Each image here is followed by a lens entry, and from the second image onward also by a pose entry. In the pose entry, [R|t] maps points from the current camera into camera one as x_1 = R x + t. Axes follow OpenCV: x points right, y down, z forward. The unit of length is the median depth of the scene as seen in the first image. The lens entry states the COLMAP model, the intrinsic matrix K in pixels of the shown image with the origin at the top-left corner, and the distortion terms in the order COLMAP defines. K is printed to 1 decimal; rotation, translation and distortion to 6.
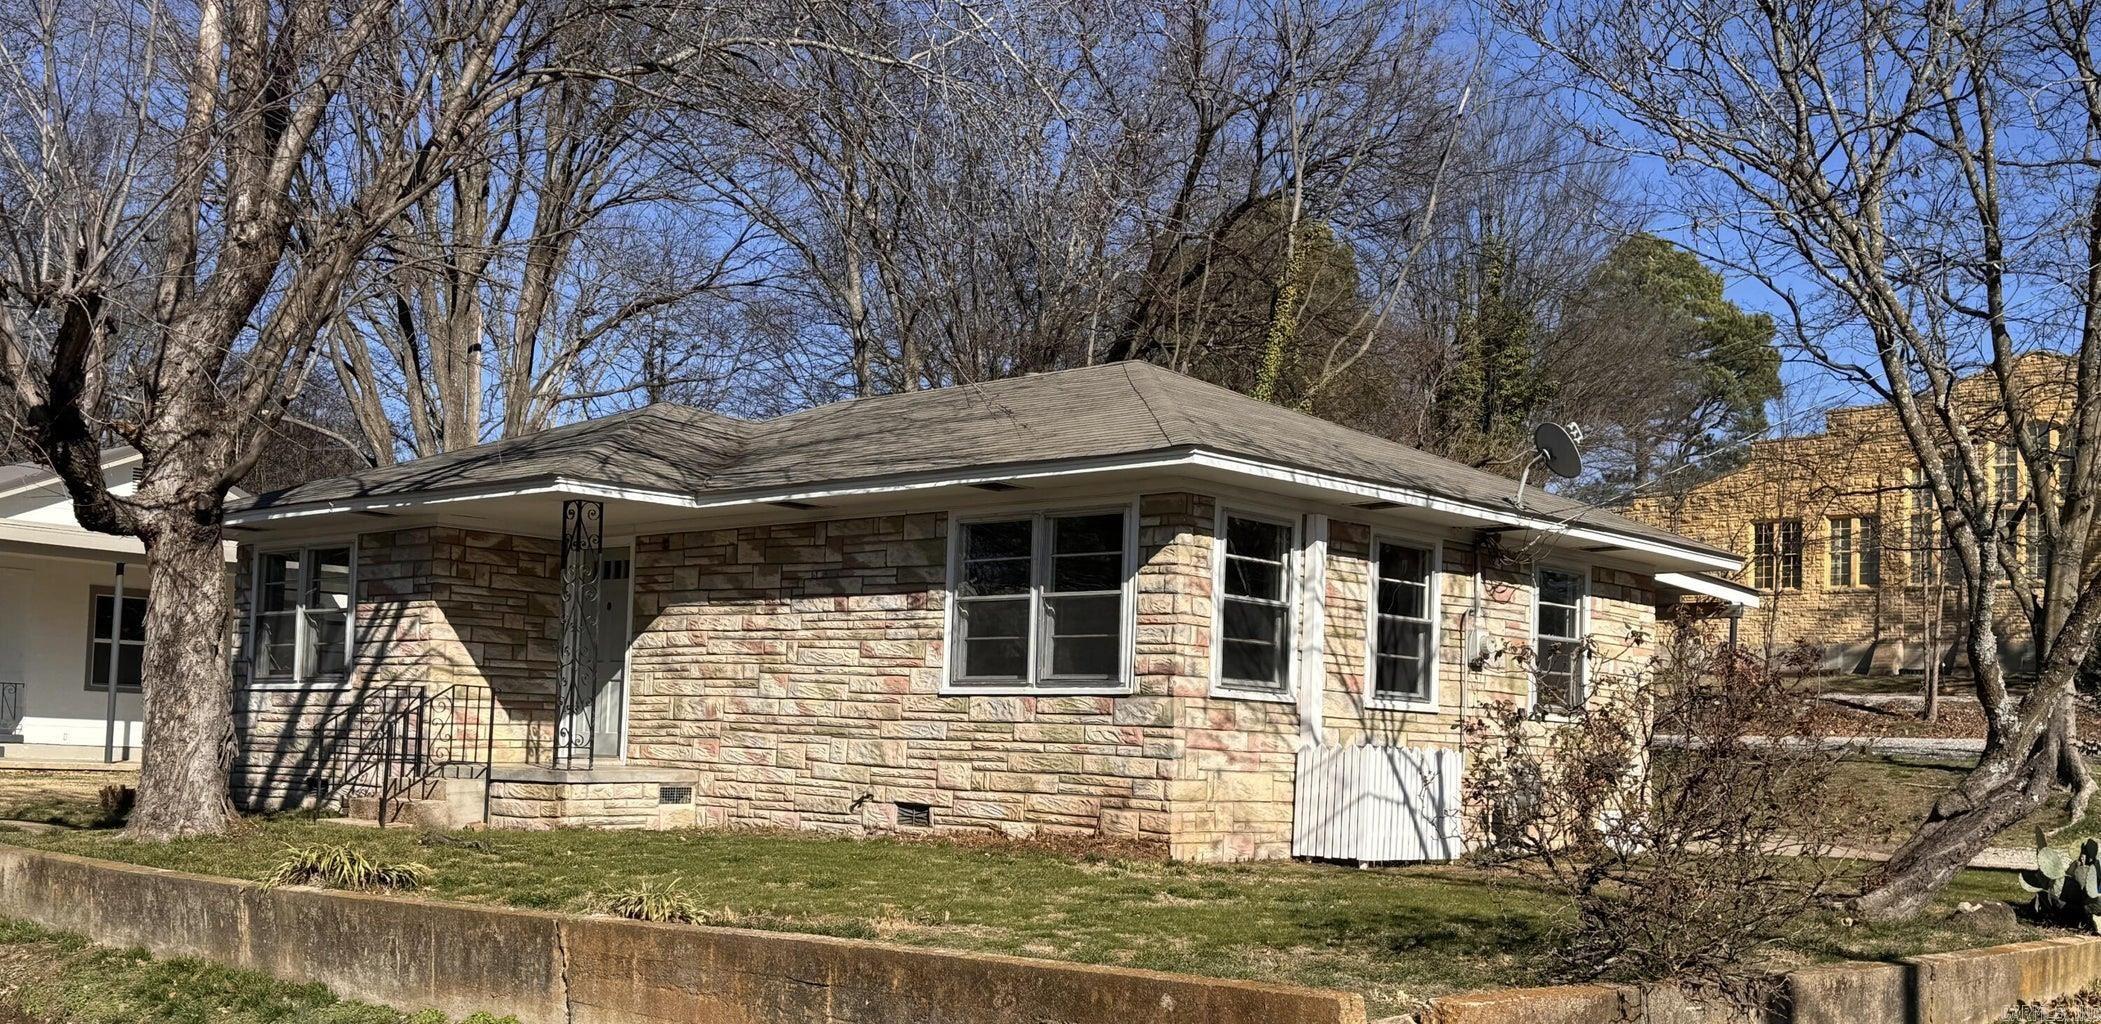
lens RADIAL K [[2113.9, 0, 1223.2], [0, 2113.9, 667.1], [0, 0, 1]] dist [0.009469, 0.000115]
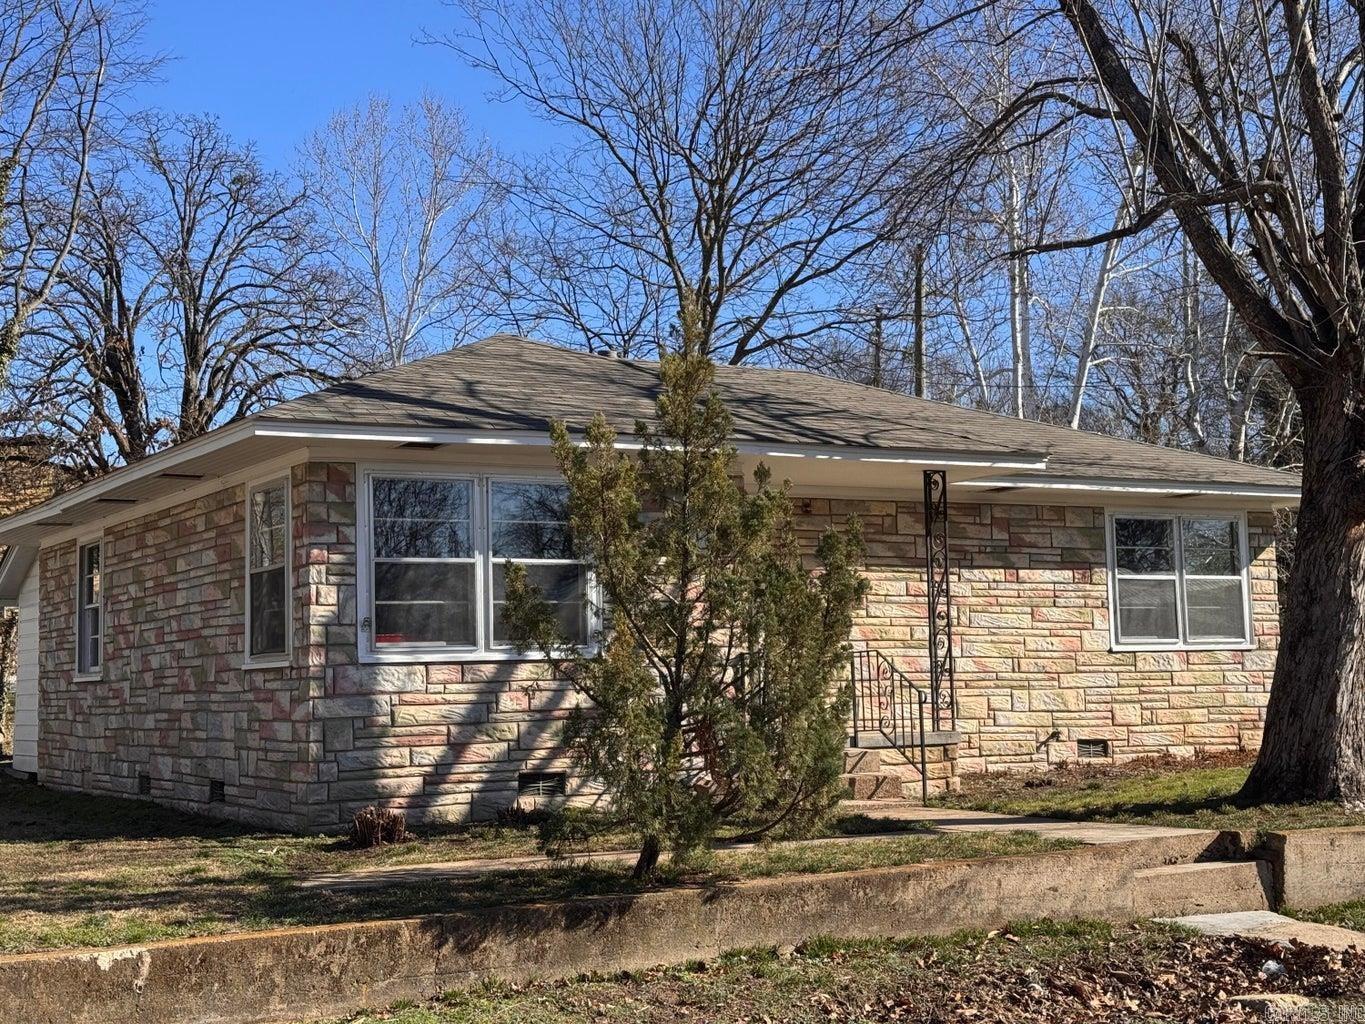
lens RADIAL K [[1891.0, 0, 682.5], [0, 1891.0, 512.0], [0, 0, 1]] dist [0.095786, -0.071199]
pose [[0.350821, 0.049506, 0.935133, -1.278168], [-0.006771, 0.998710, -0.050332, -0.011290], [-0.936418, 0.011326, 0.350703, 0.827812]]
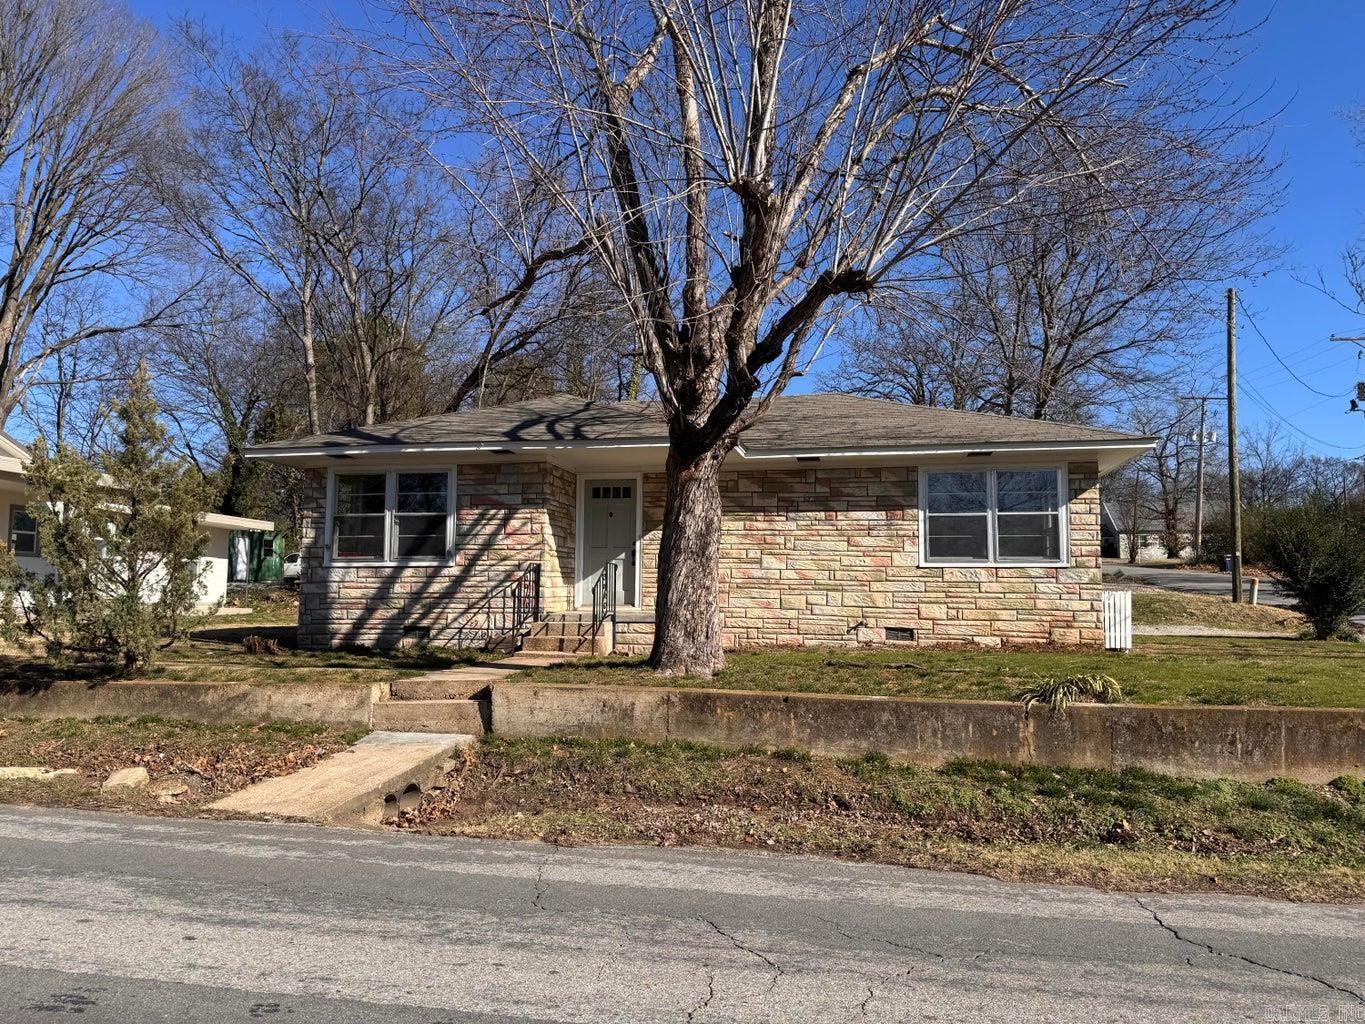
lens RADIAL K [[953.0, 0, 682.5], [0, 953.0, 512.0], [0, 0, 1]] dist [0.120377, -0.165439]
pose [[0.880444, 0.019173, 0.473762, -0.693399], [-0.001307, 0.999276, -0.038012, -0.002643], [-0.474148, 0.032848, 0.879832, 0.365120]]
